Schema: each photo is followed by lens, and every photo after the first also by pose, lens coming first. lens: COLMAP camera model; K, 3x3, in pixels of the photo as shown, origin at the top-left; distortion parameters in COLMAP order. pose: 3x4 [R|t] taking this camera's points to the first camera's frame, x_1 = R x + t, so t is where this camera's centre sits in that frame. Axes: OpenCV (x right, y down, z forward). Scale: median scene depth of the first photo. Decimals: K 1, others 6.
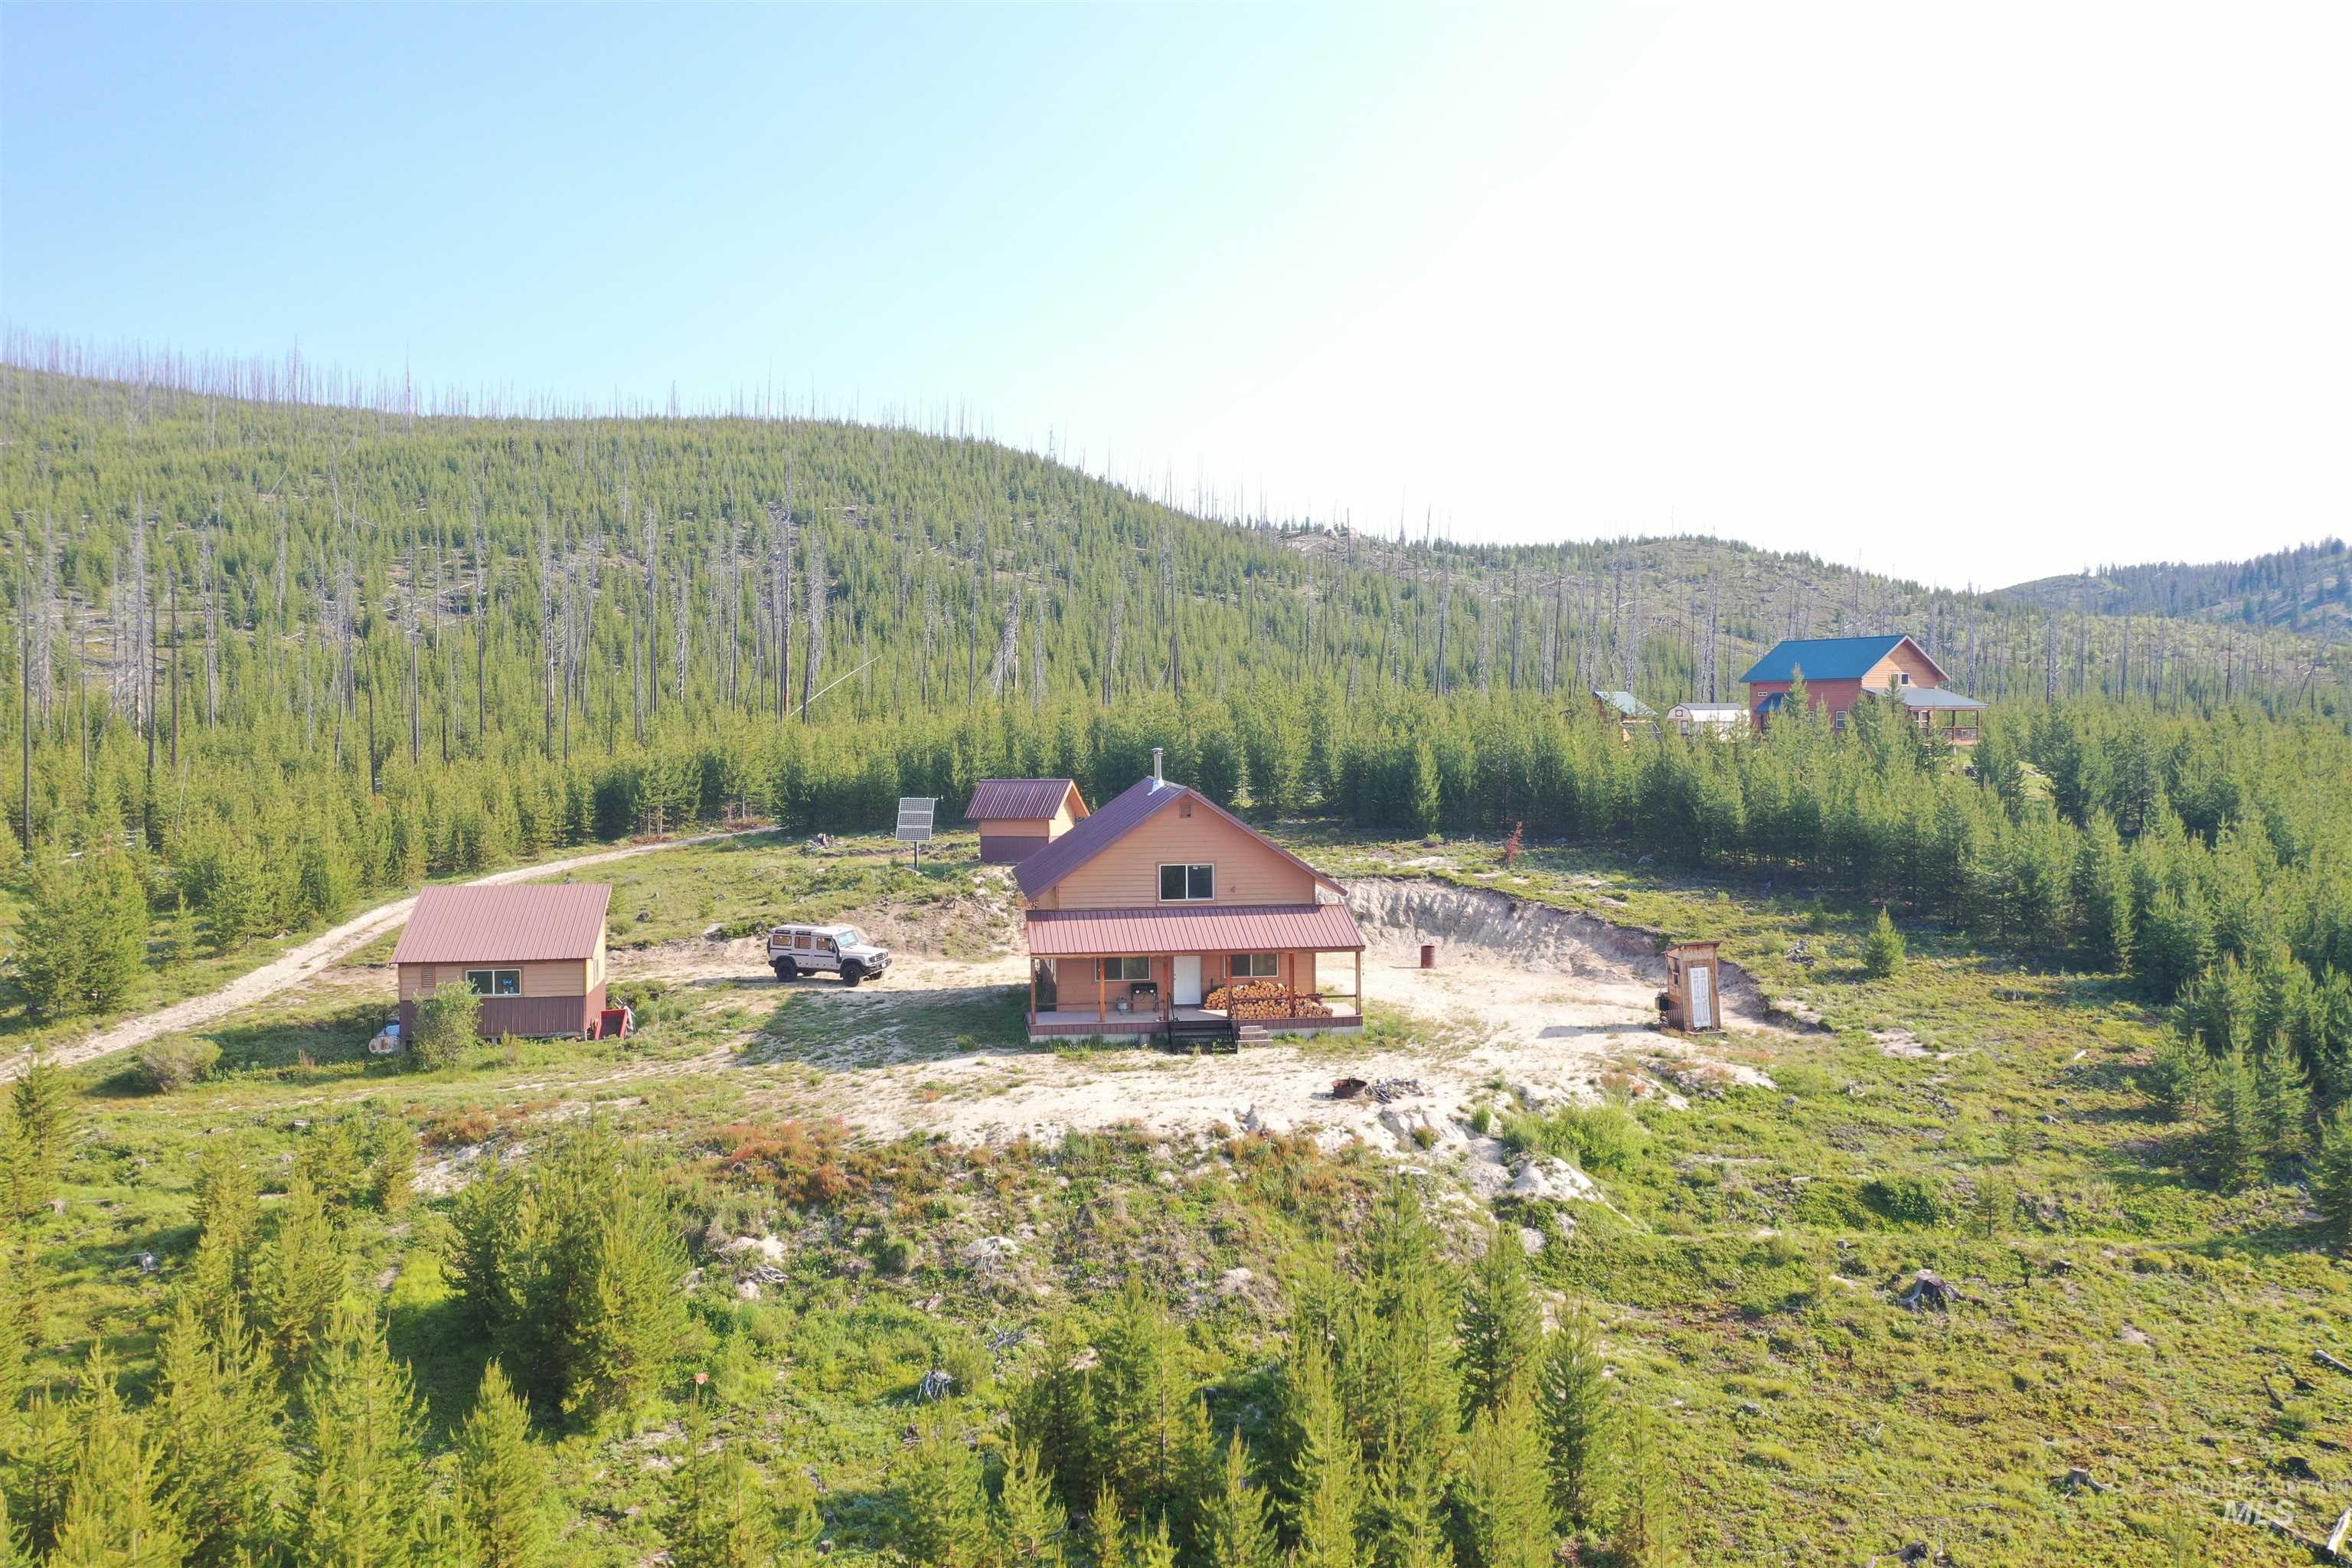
lens RADIAL K [[1850.6, 0, 1176.0], [0, 1850.6, 784.0], [0, 0, 1]] dist [-0.001898, -0.001059]
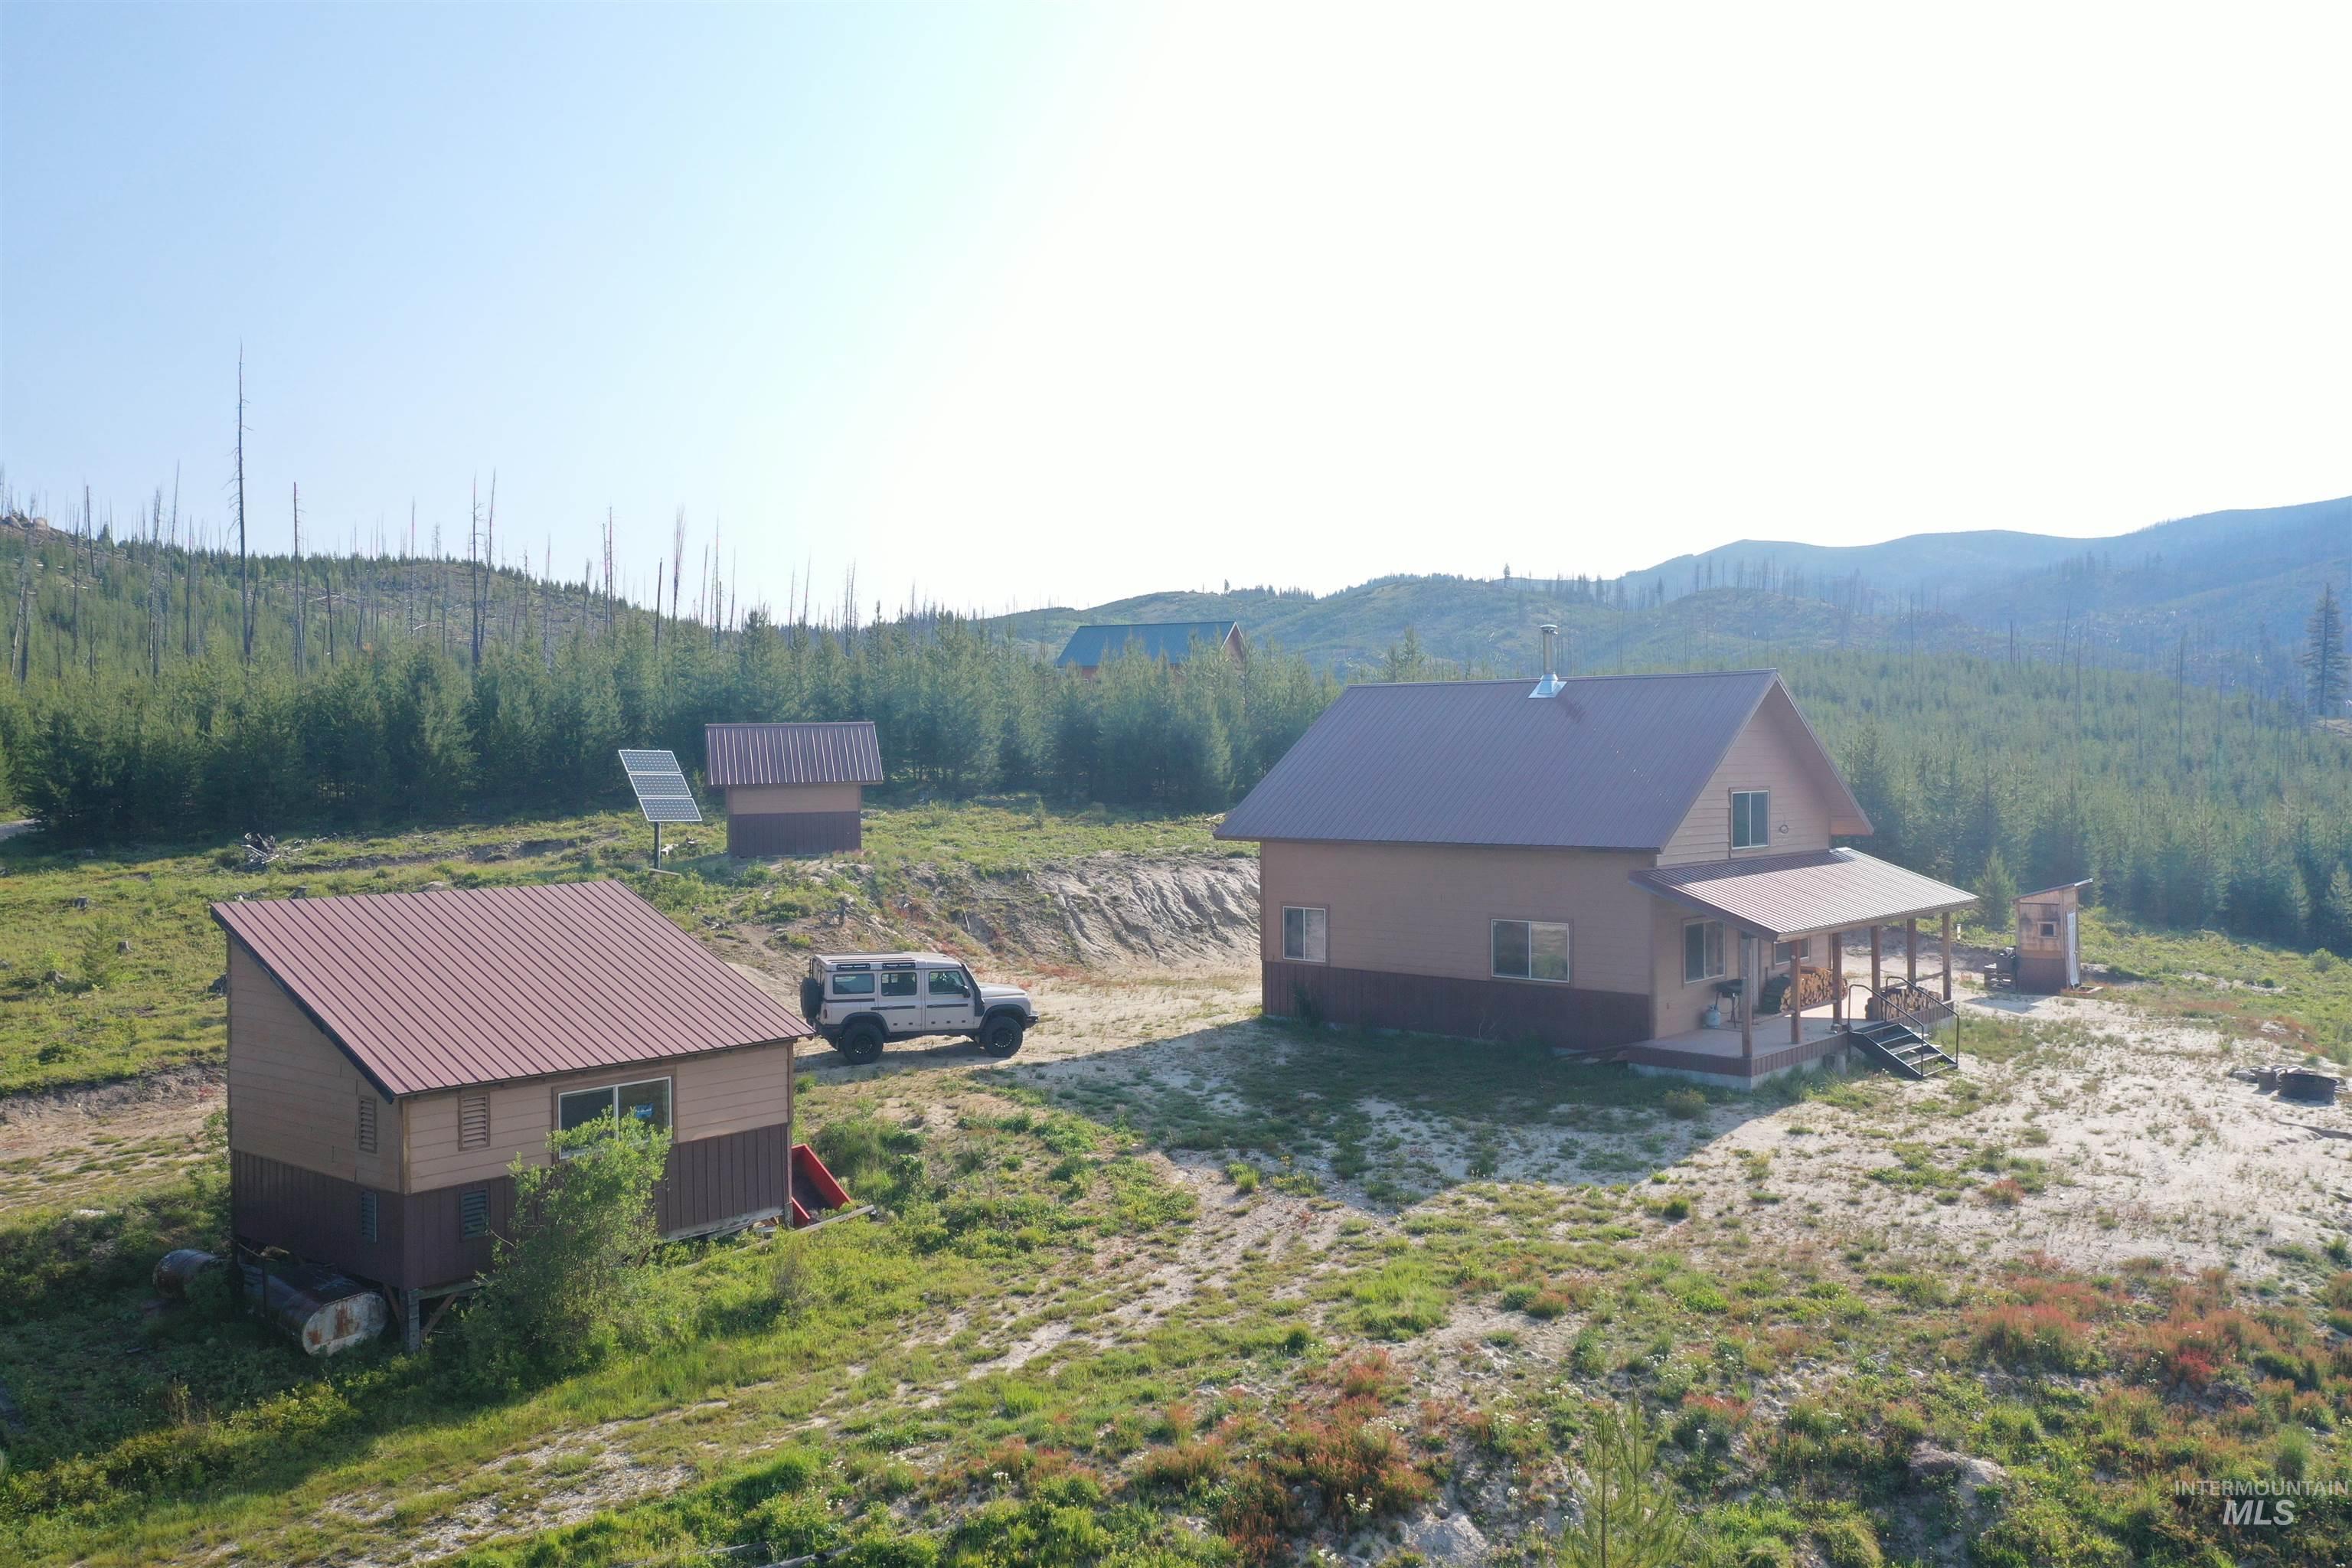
lens RADIAL K [[1863.4, 0, 1176.0], [0, 1863.4, 784.0], [0, 0, 1]] dist [-0.000038, -0.000776]
pose [[0.755342, -0.006319, 0.655301, -0.557509], [0.025434, 0.999483, -0.019678, 0.047678], [-0.654837, 0.031531, 0.755112, 0.629817]]
